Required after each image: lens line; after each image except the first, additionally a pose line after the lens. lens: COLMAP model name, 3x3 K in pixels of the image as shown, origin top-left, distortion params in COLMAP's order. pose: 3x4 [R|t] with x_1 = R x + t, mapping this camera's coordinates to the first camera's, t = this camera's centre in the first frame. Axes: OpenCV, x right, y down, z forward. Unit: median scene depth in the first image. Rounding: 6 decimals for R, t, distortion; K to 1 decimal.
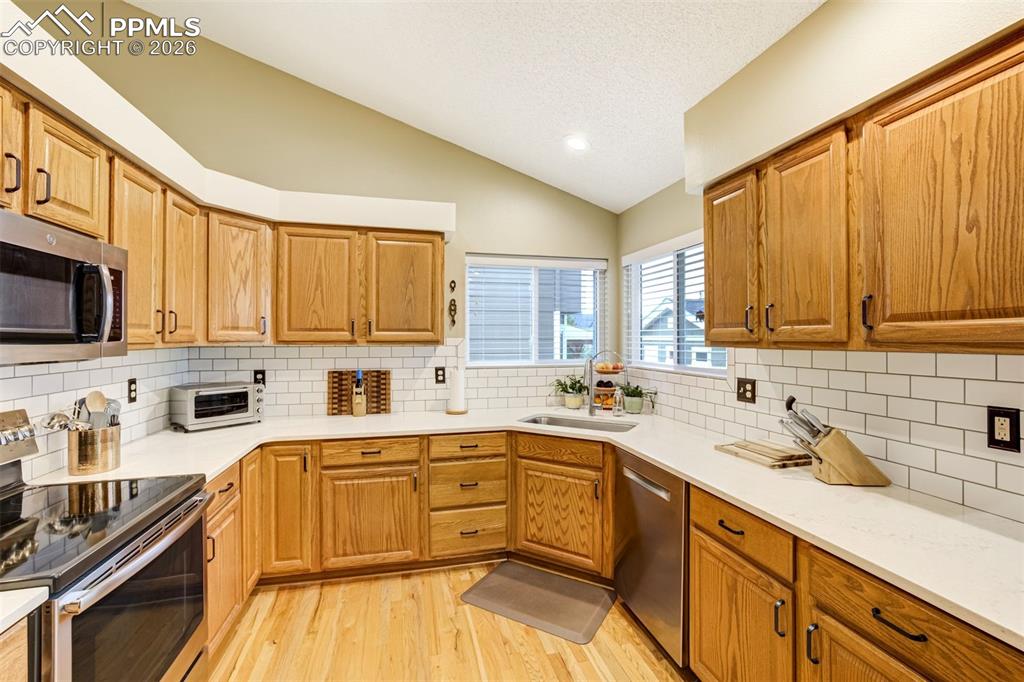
lens RADIAL K [[443.7, 0, 514.7], [0, 443.7, 340.9], [0, 0, 1]] dist [-0.028625, 0.007229]
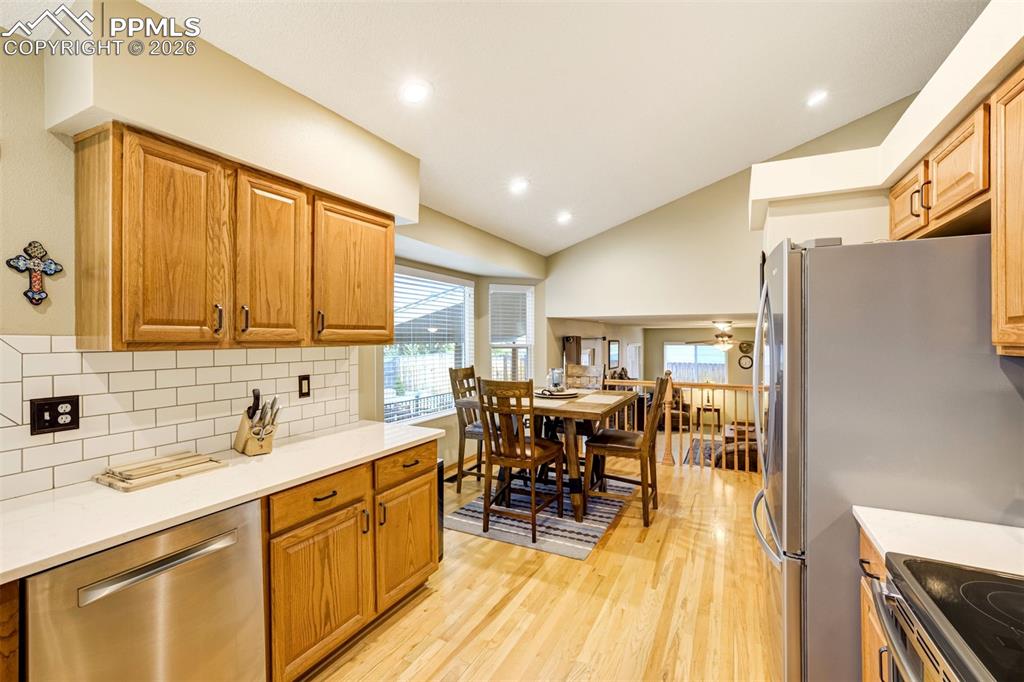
lens RADIAL K [[443.7, 0, 512.5], [0, 443.7, 336.2], [0, 0, 1]] dist [-0.028625, 0.007229]
pose [[-0.763647, 0.004111, 0.645621, -0.390769], [0.004104, 0.999990, -0.001514, -0.004678], [-0.645621, 0.001494, -0.763656, 0.918107]]
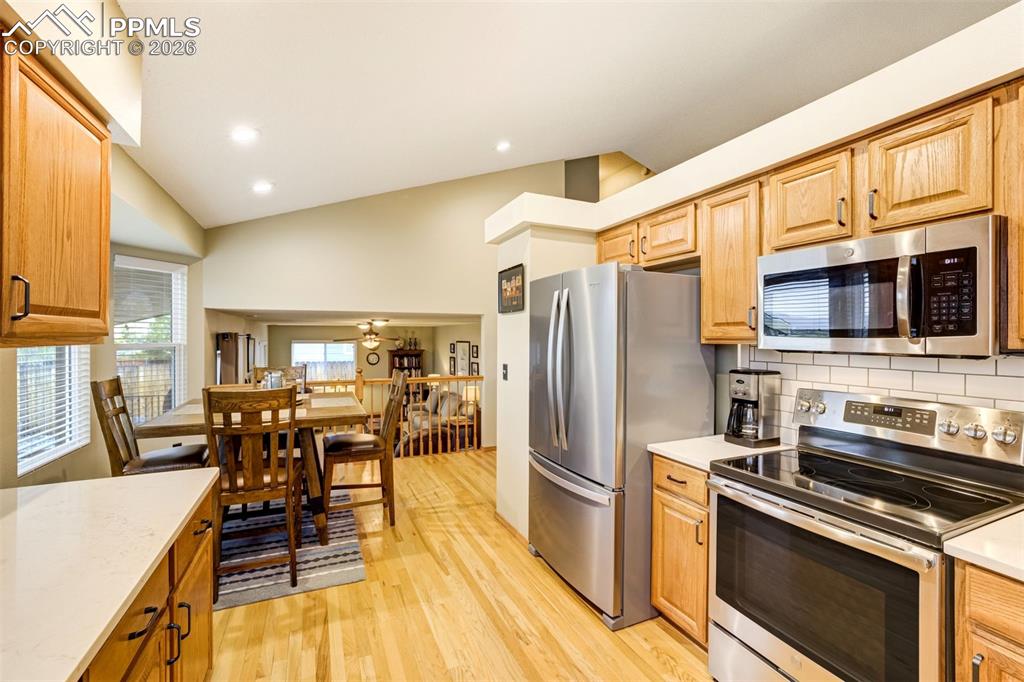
lens RADIAL K [[443.7, 0, 518.3], [0, 443.7, 338.5], [0, 0, 1]] dist [-0.028625, 0.007229]
pose [[-0.982022, 0.000407, -0.188765, 0.036429], [-0.001246, 0.999962, 0.008641, 0.000099], [0.188762, 0.008721, -0.981984, 0.999211]]
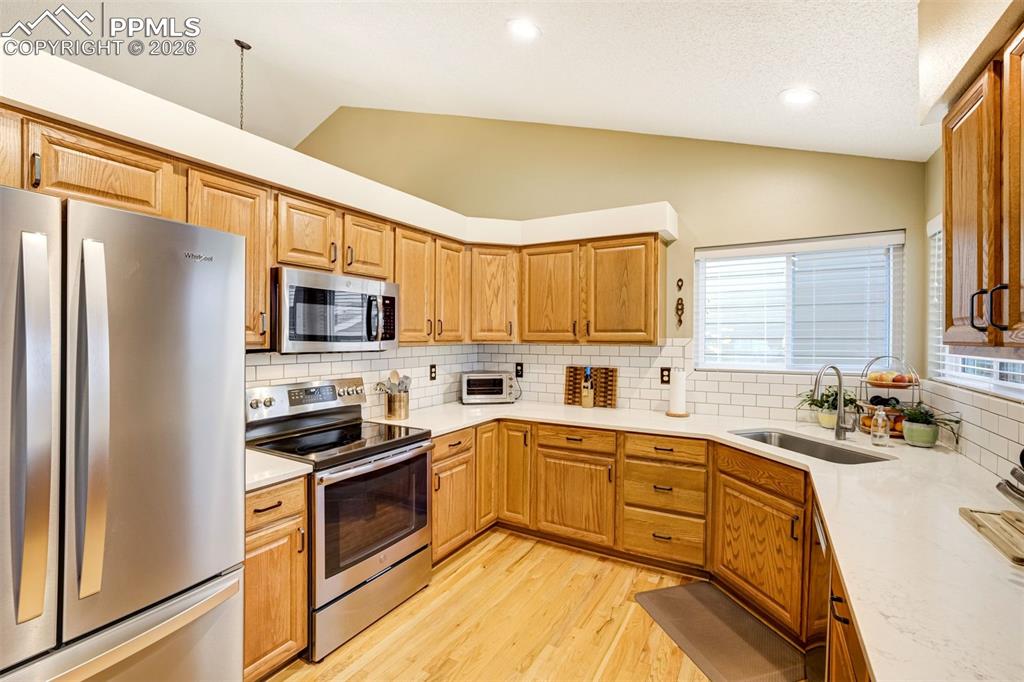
lens RADIAL K [[443.7, 0, 512.9], [0, 443.7, 340.0], [0, 0, 1]] dist [-0.028625, 0.007229]
pose [[0.721560, 0.005394, -0.692331, 0.348677], [-0.005336, 0.999983, 0.002229, -0.003559], [0.692331, 0.002086, 0.721577, 0.069337]]
